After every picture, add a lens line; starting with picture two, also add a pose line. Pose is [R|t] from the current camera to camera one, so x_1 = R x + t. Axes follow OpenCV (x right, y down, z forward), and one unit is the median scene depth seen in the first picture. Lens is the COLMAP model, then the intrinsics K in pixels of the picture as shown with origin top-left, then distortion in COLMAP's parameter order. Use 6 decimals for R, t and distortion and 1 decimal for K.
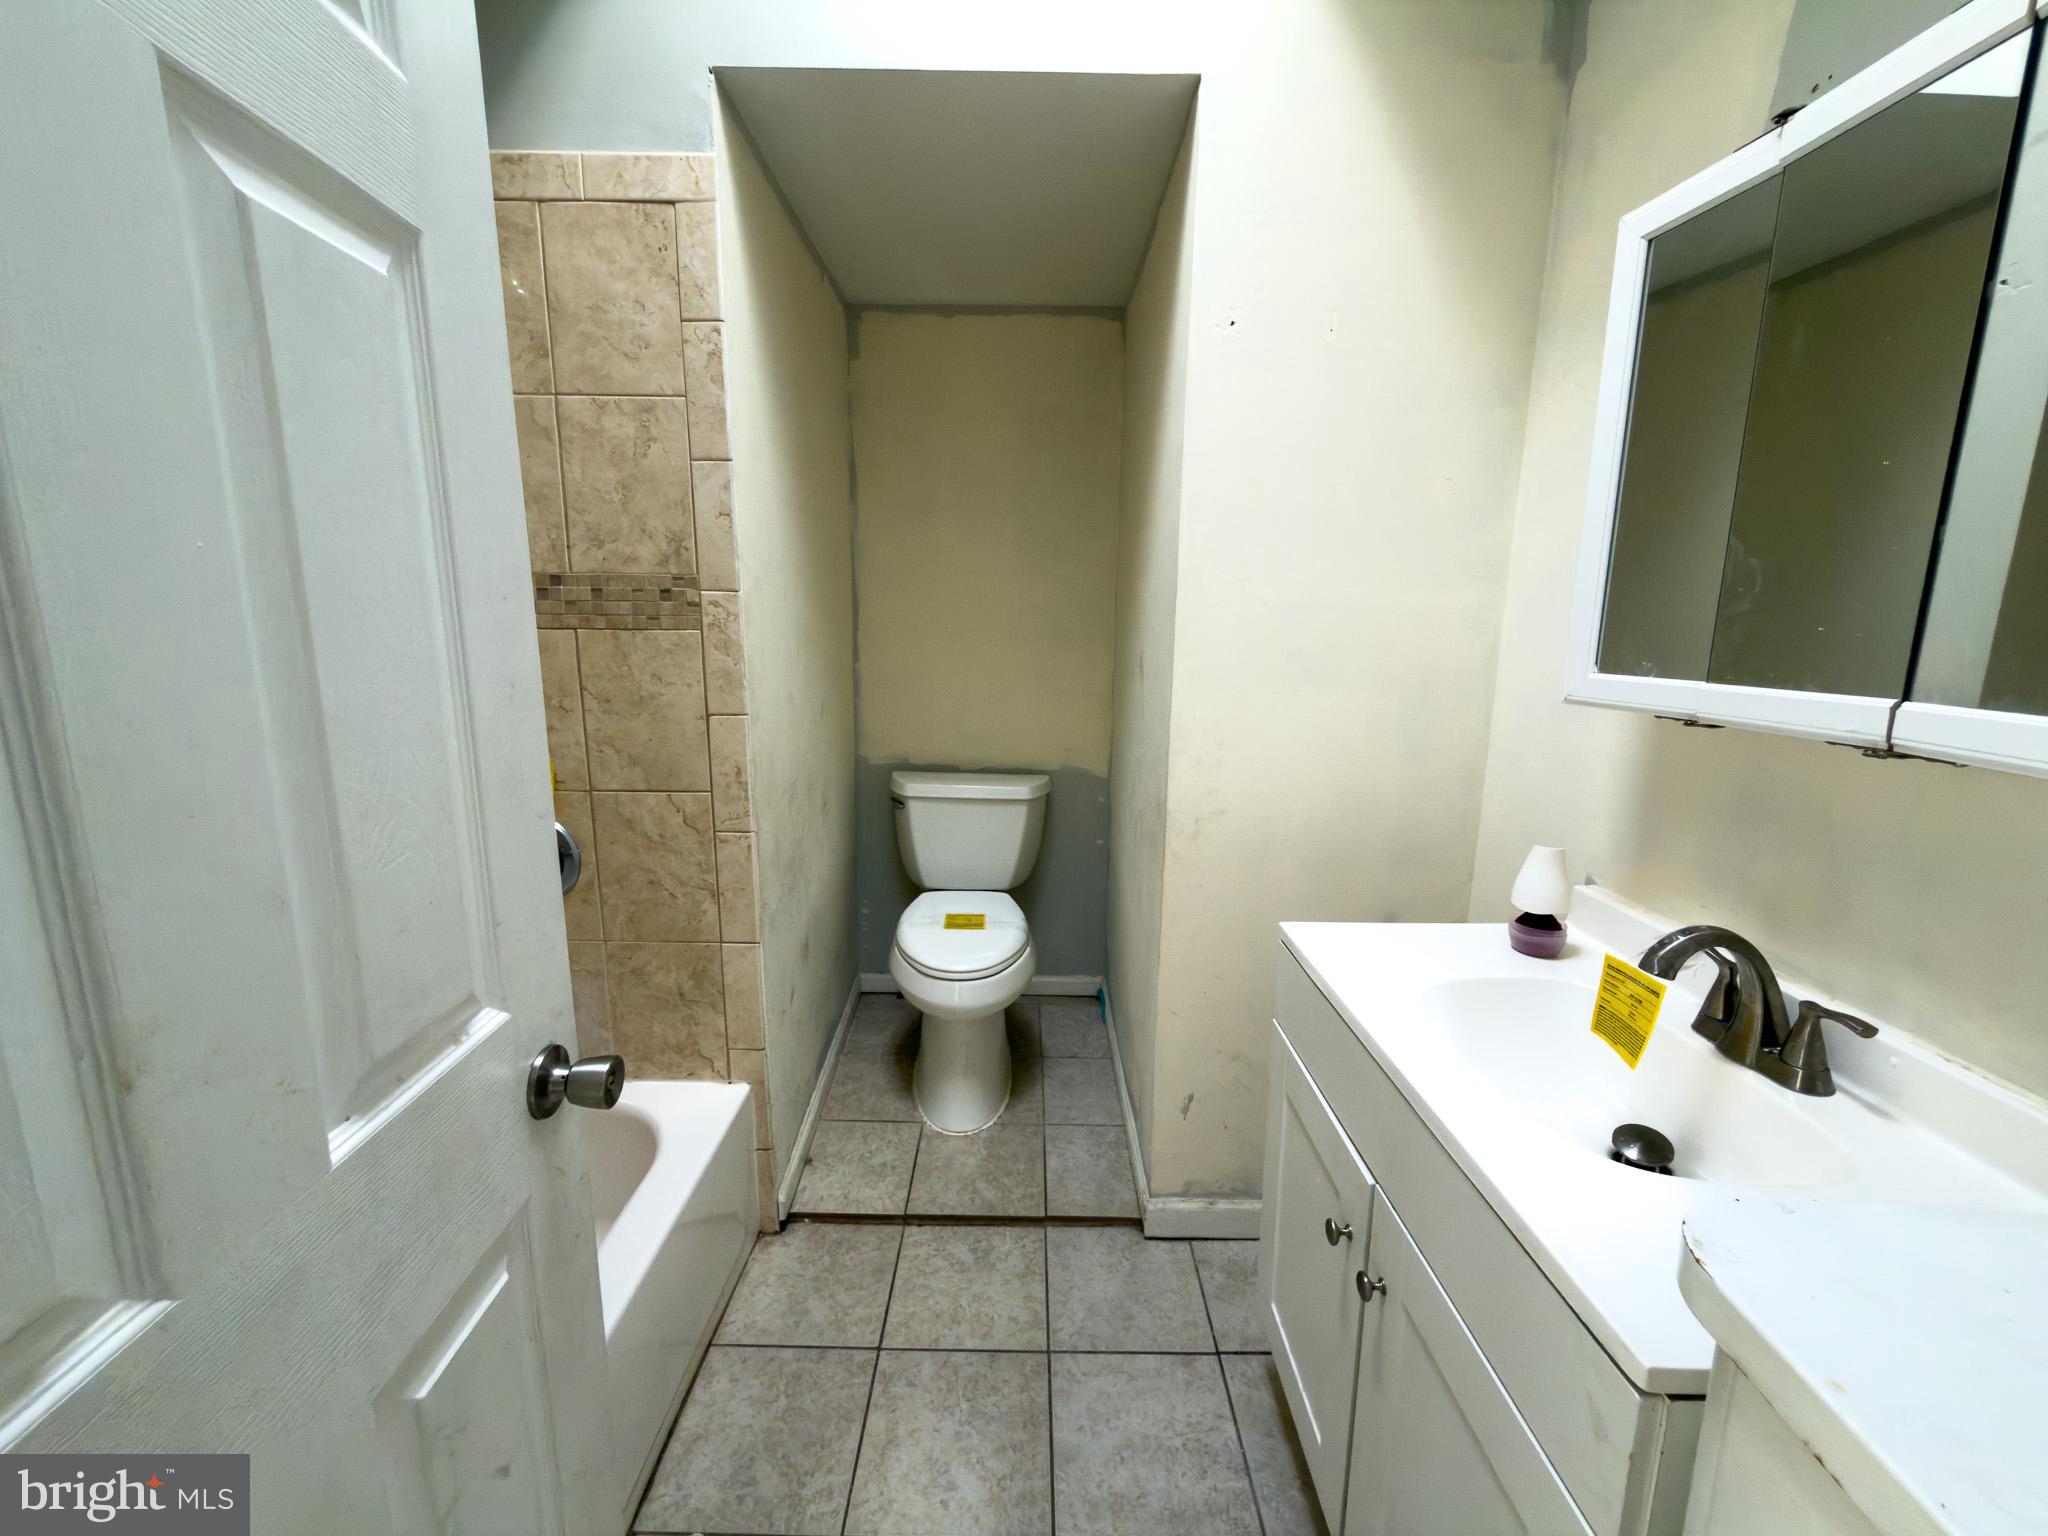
lens RADIAL K [[813.3, 0, 1022.9], [0, 813.3, 766.3], [0, 0, 1]] dist [-0.000354, -0.000080]
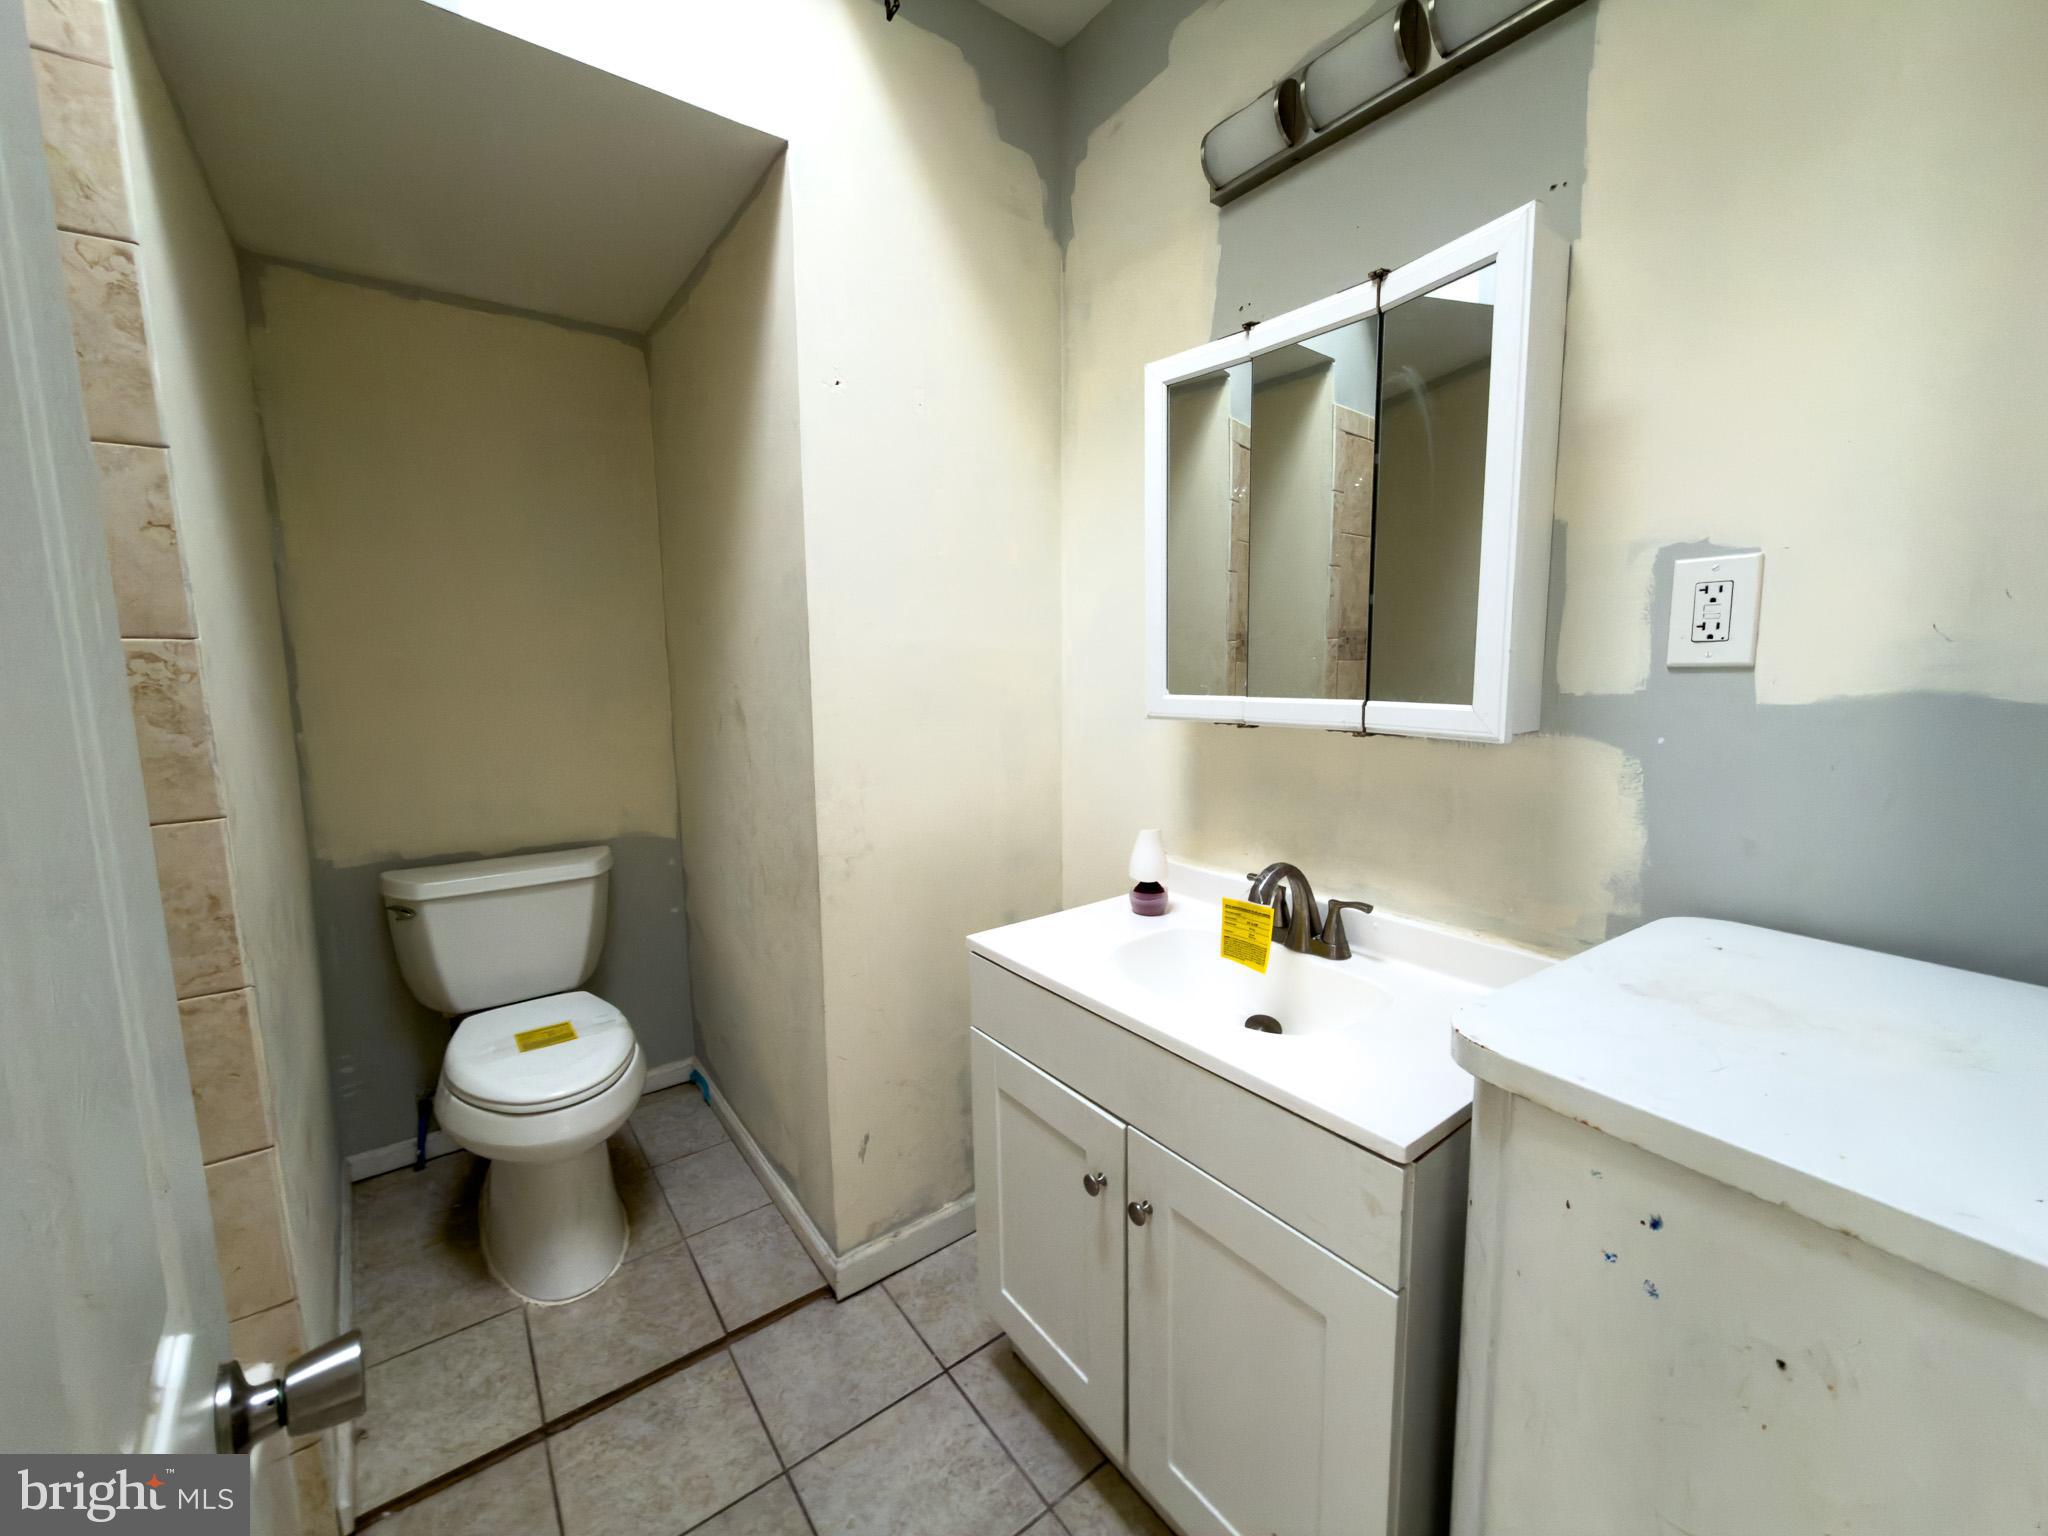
lens RADIAL K [[813.3, 0, 1022.9], [0, 813.3, 766.3], [0, 0, 1]] dist [-0.000354, -0.000080]
pose [[0.795616, -0.099935, 0.597502, -0.214457], [0.130740, 0.991382, -0.008276, -0.012822], [-0.591526, 0.084702, 0.801825, 0.053921]]
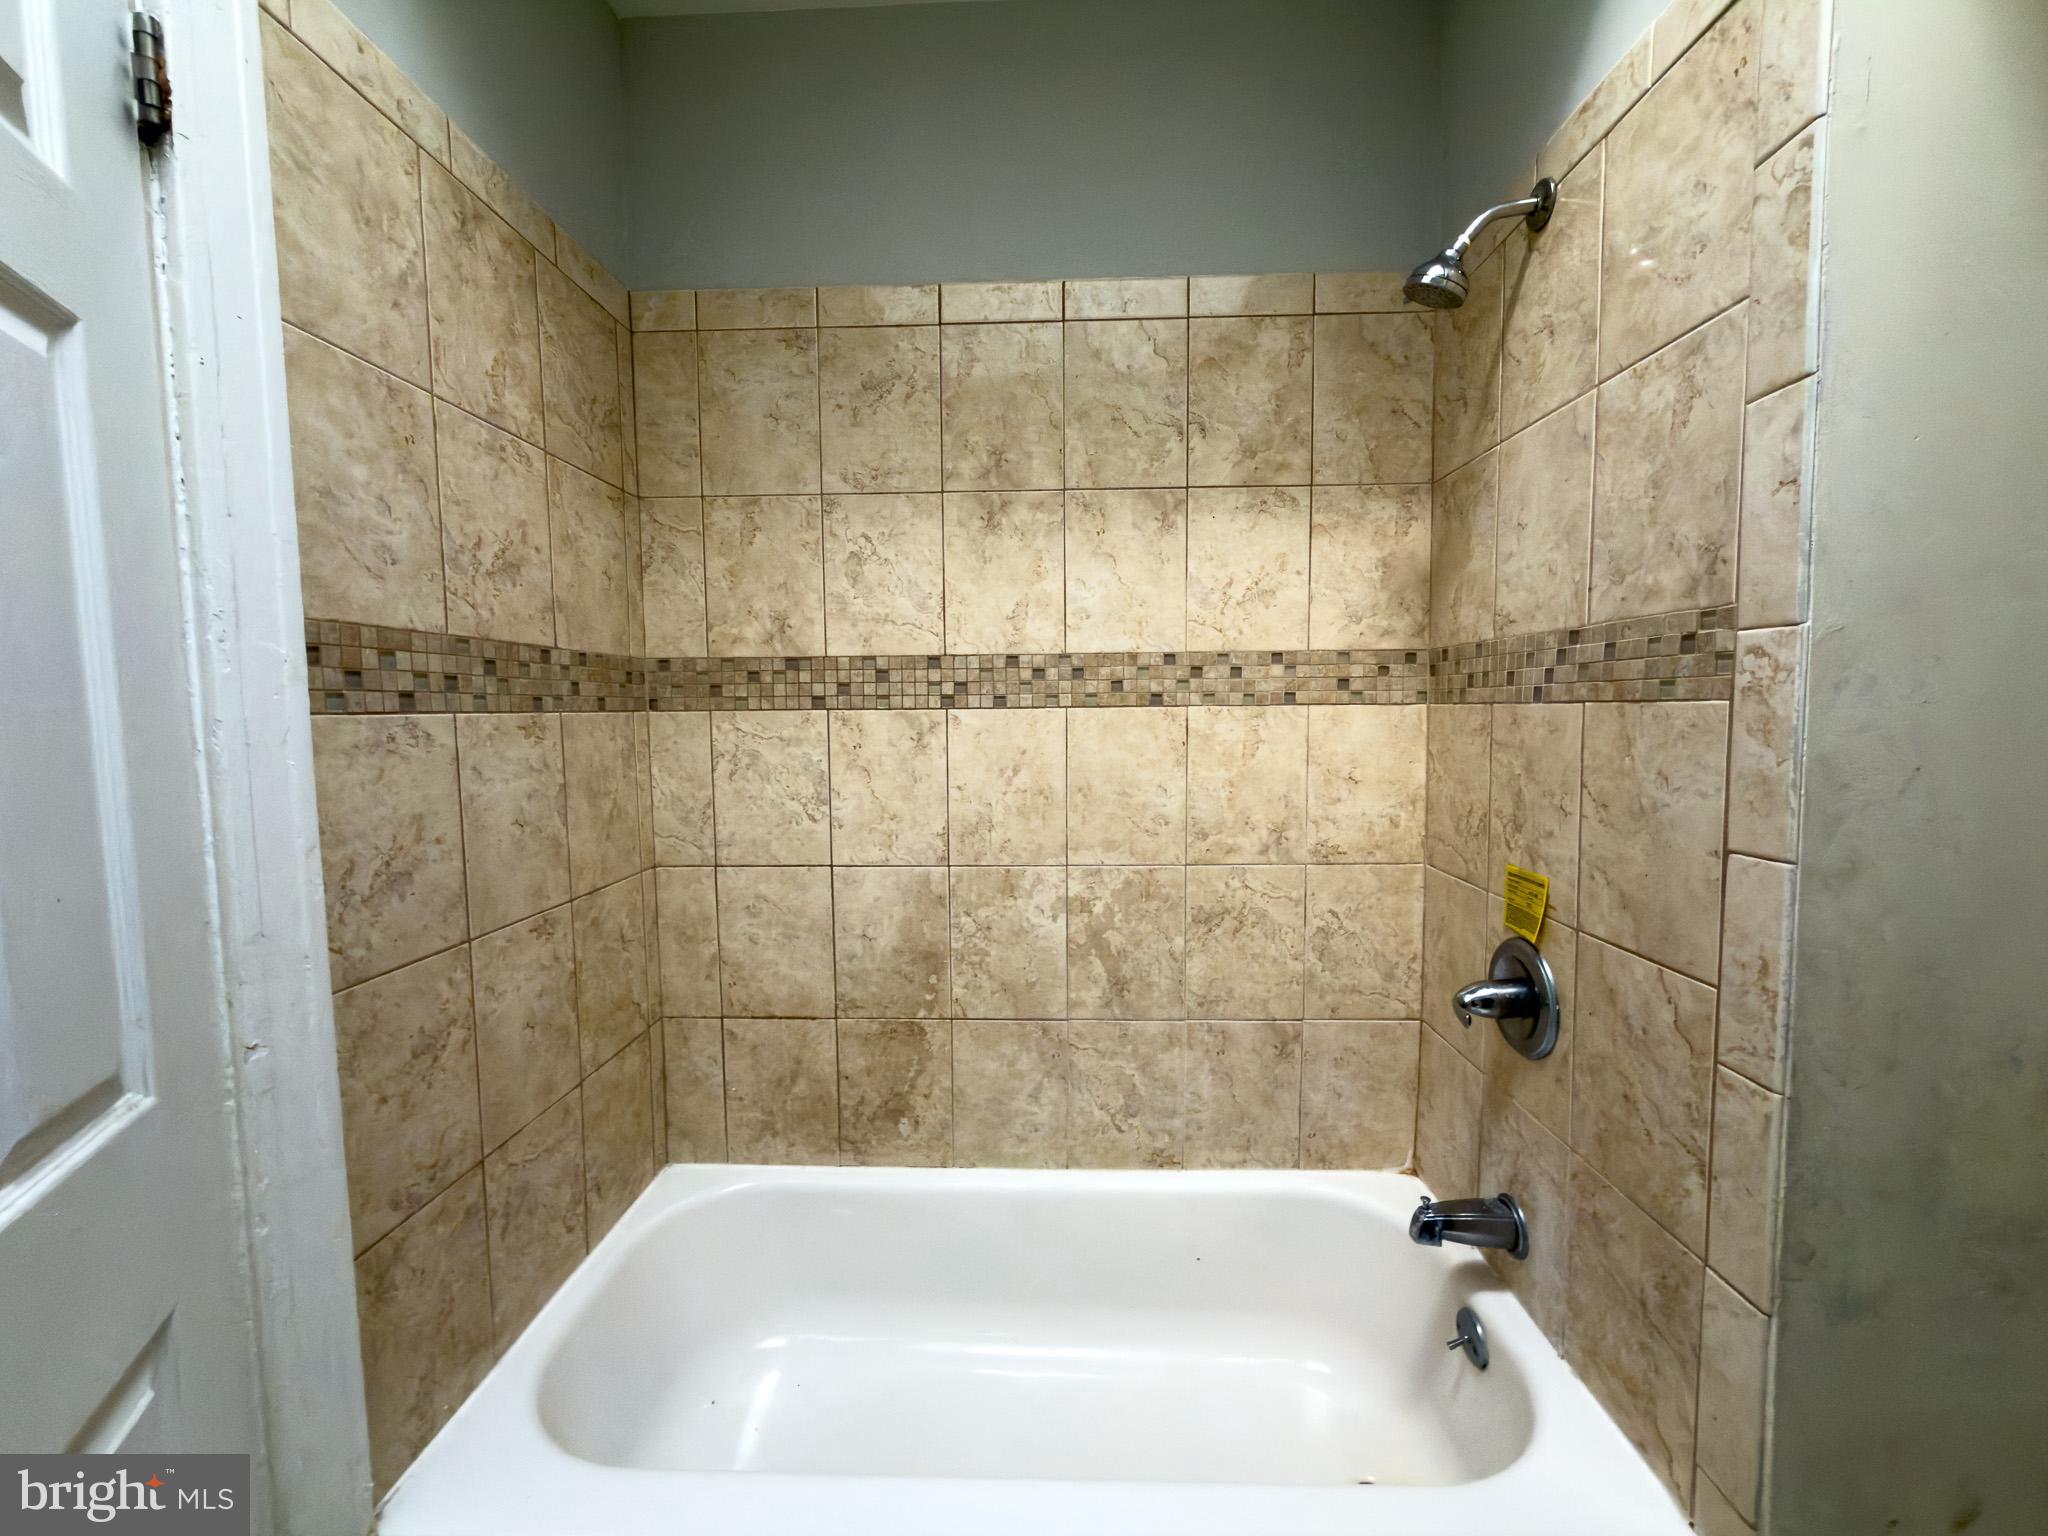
lens RADIAL K [[813.3, 0, 1022.9], [0, 813.3, 766.3], [0, 0, 1]] dist [-0.000354, -0.000080]
pose [[-0.032393, 0.060087, -0.997667, 0.183501], [-0.170433, 0.983240, 0.064752, -0.075484], [0.984837, 0.172133, -0.021610, 0.538889]]
